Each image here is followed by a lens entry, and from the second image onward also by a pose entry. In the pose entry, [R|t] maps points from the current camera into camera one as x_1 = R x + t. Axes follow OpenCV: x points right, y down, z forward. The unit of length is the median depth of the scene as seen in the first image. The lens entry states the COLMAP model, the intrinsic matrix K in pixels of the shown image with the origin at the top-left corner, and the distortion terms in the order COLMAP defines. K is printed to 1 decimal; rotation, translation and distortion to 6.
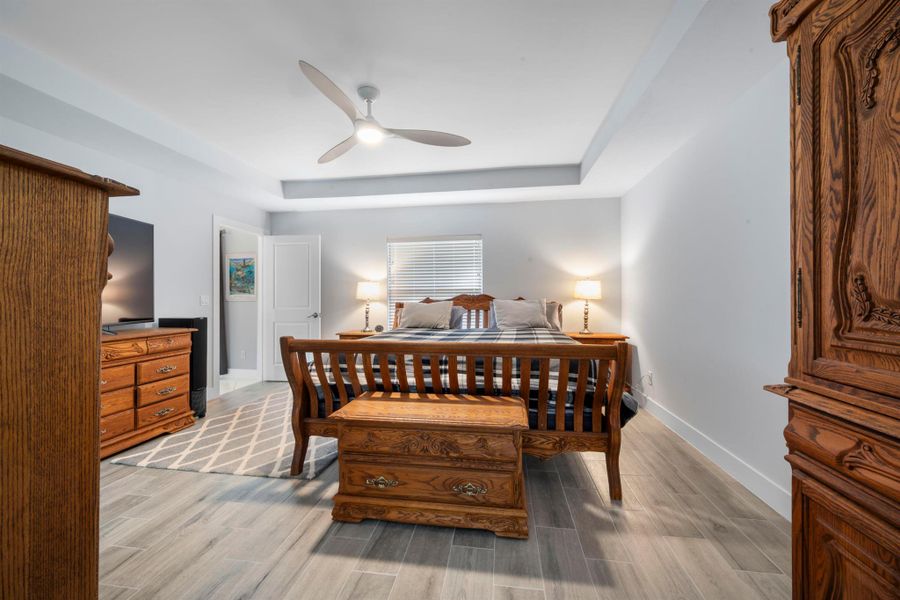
lens RADIAL K [[354.7, 0, 449.7], [0, 354.7, 301.3], [0, 0, 1]] dist [-0.002385, -0.000982]
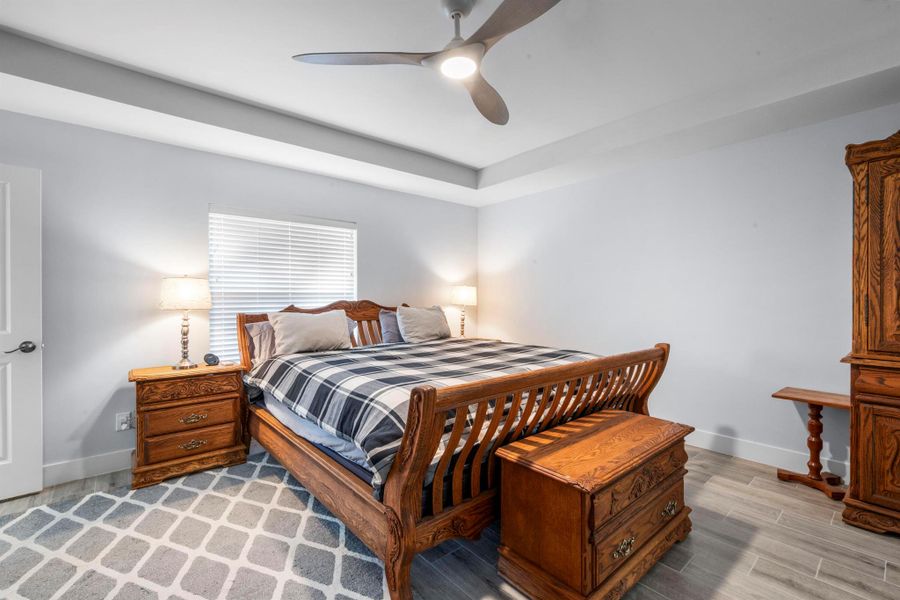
lens RADIAL K [[400.6, 0, 451.3], [0, 400.6, 293.7], [0, 0, 1]] dist [-0.002544, 0.000668]
pose [[0.639461, 0.009954, 0.768759, -0.533733], [0.007634, 0.999785, -0.019295, -0.017326], [-0.768785, 0.018208, 0.639248, 0.343270]]
